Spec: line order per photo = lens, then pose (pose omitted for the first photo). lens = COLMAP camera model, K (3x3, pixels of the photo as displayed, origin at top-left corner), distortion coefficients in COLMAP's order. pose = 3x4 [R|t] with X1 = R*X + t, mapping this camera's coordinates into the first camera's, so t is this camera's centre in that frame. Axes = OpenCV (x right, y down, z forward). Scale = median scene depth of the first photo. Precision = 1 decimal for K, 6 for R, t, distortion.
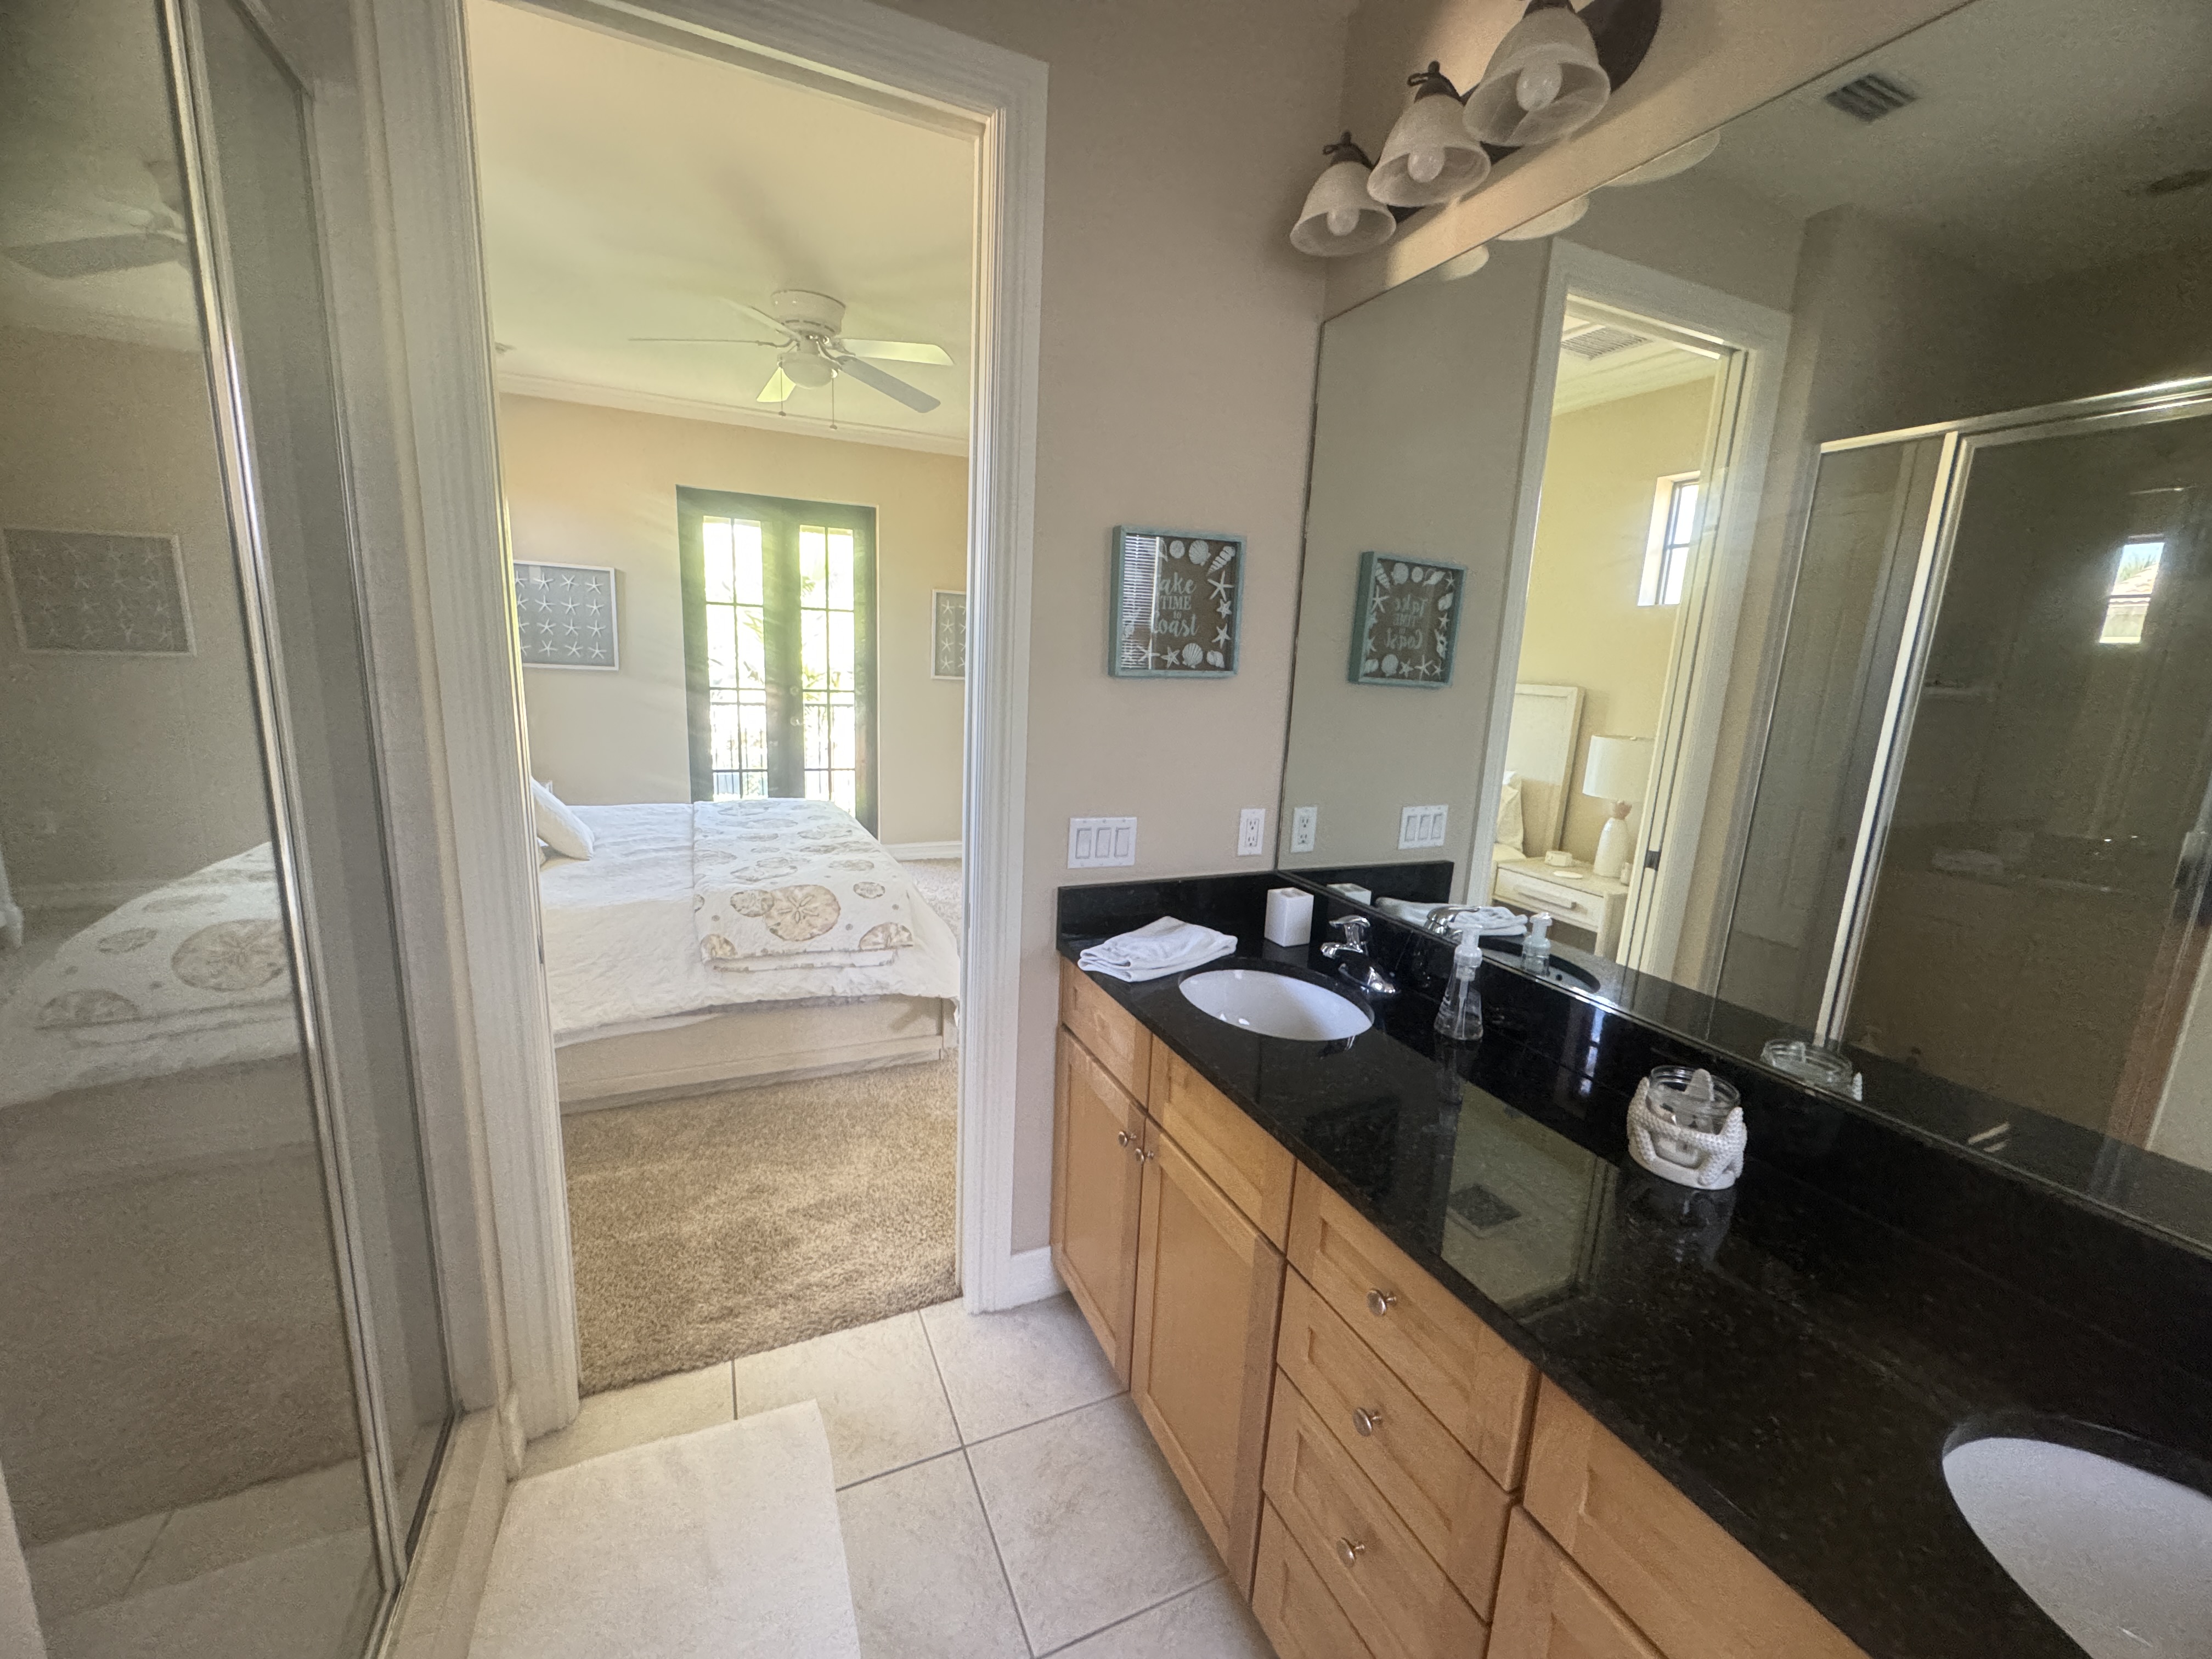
lens RADIAL K [[886.4, 0, 1106.0], [0, 886.4, 829.5], [0, 0, 1]] dist [-0.003580, 0.000359]
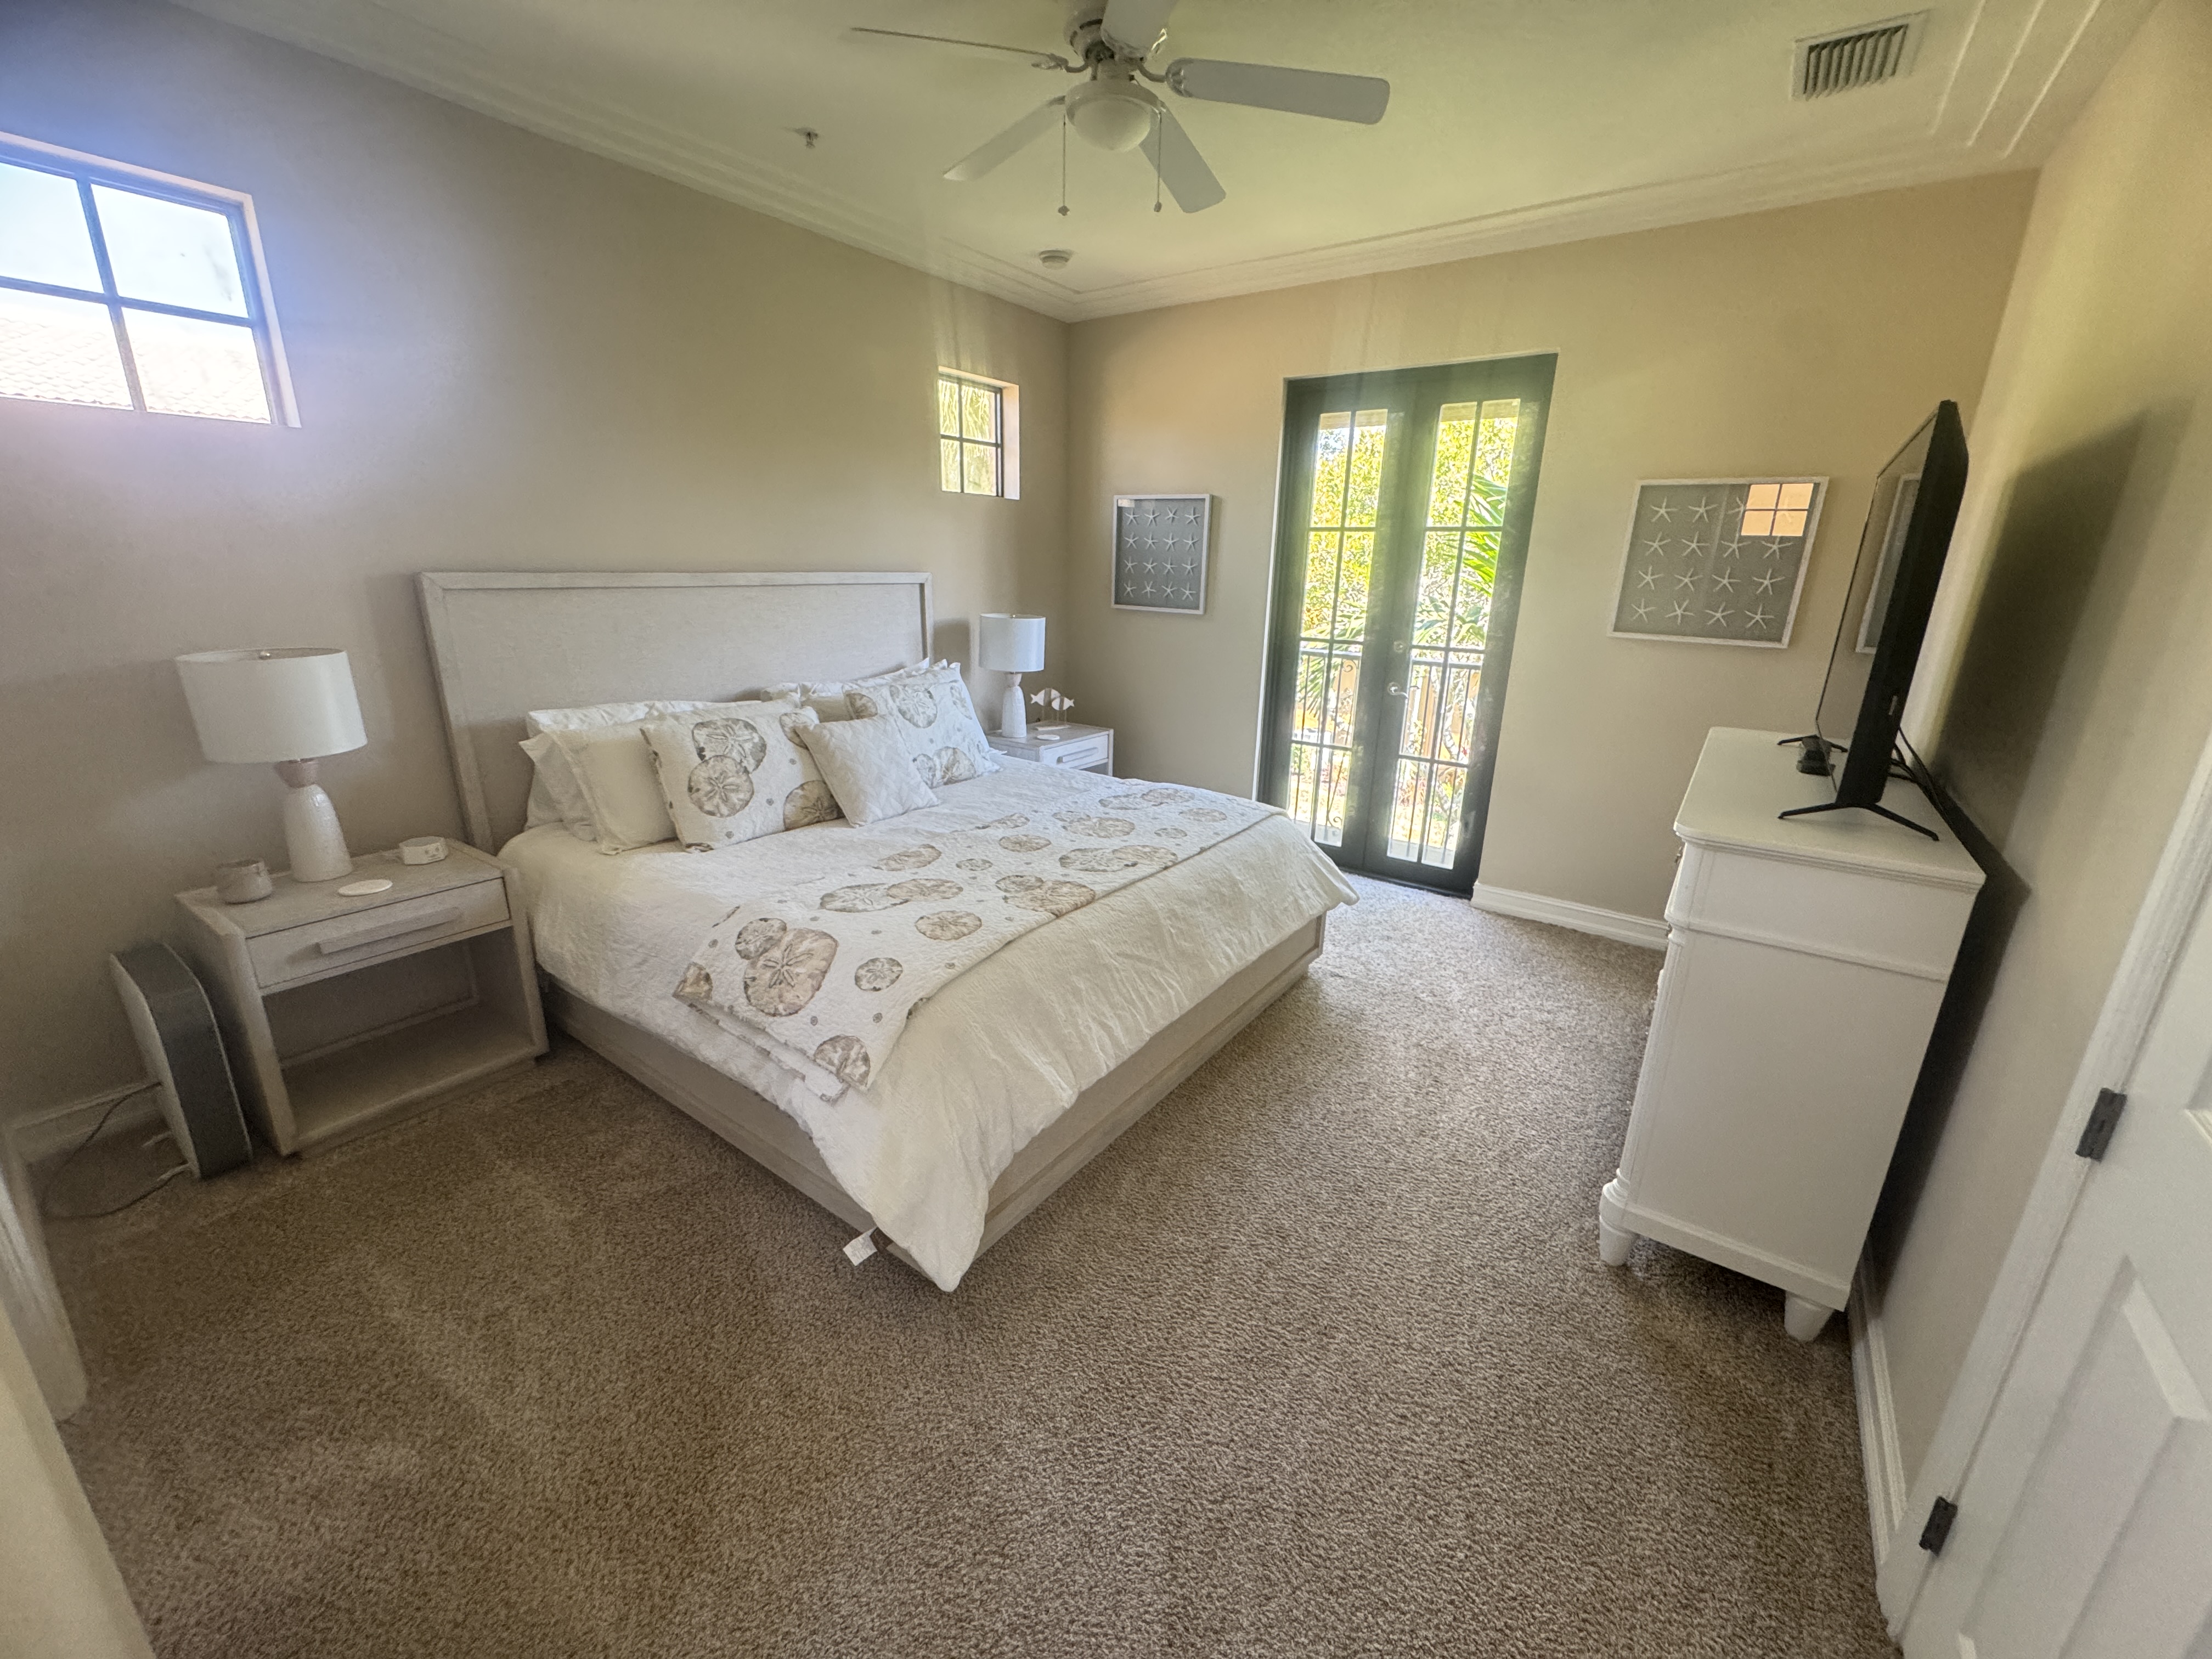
lens RADIAL K [[886.4, 0, 1106.0], [0, 886.4, 829.5], [0, 0, 1]] dist [-0.003580, 0.000359]
pose [[0.513624, 0.209976, -0.831926, 0.178607], [-0.161943, 0.975890, 0.146330, -0.084344], [0.842594, 0.059566, 0.535245, 0.461564]]
